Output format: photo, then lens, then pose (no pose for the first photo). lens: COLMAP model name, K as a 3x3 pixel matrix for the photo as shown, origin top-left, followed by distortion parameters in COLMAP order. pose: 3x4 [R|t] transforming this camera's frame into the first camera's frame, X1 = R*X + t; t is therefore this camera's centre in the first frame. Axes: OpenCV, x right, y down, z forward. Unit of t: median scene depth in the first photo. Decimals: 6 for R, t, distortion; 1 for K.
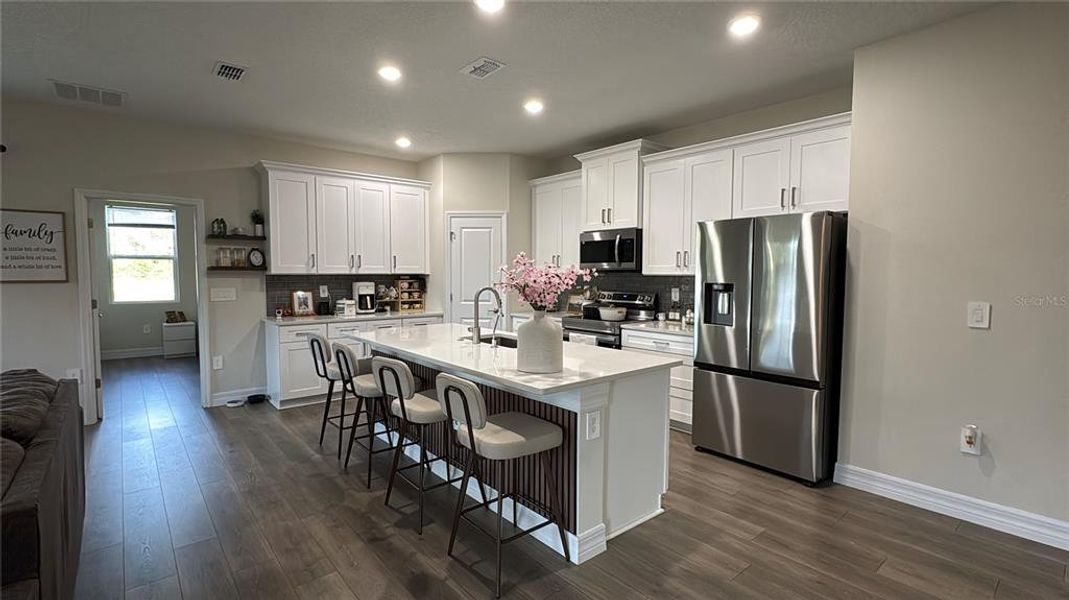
lens RADIAL K [[487.2, 0, 539.7], [0, 487.2, 299.1], [0, 0, 1]] dist [-0.003200, -0.000433]
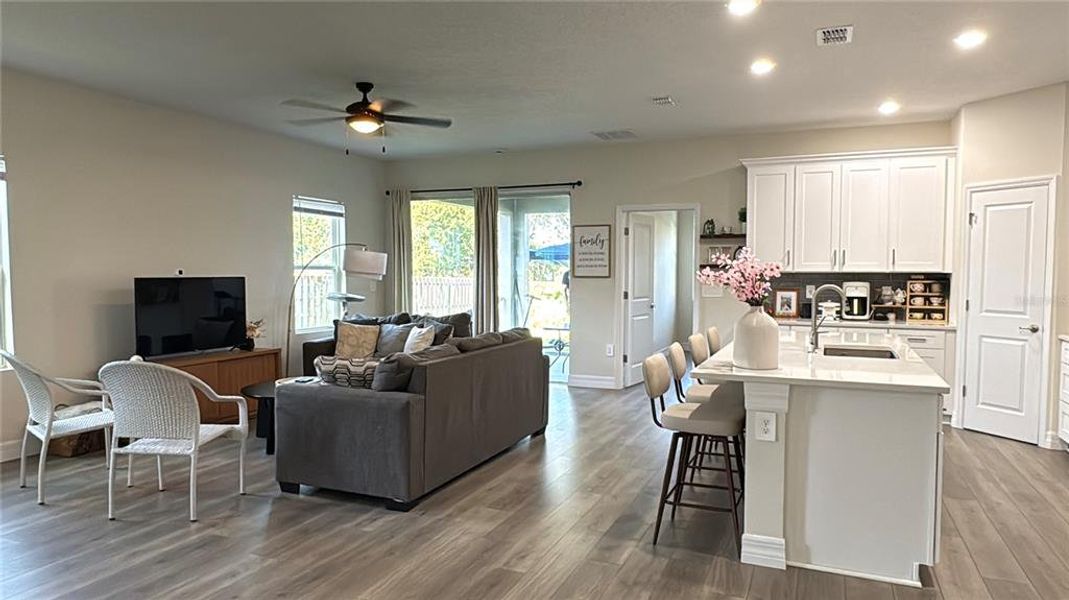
lens RADIAL K [[691.9, 0, 539.0], [0, 691.9, 299.1], [0, 0, 1]] dist [-0.007260, 0.008924]
pose [[0.449179, 0.034866, -0.892761, 0.453274], [-0.051120, 0.998604, 0.013279, 0.006030], [0.891978, 0.039673, 0.450334, -0.007419]]
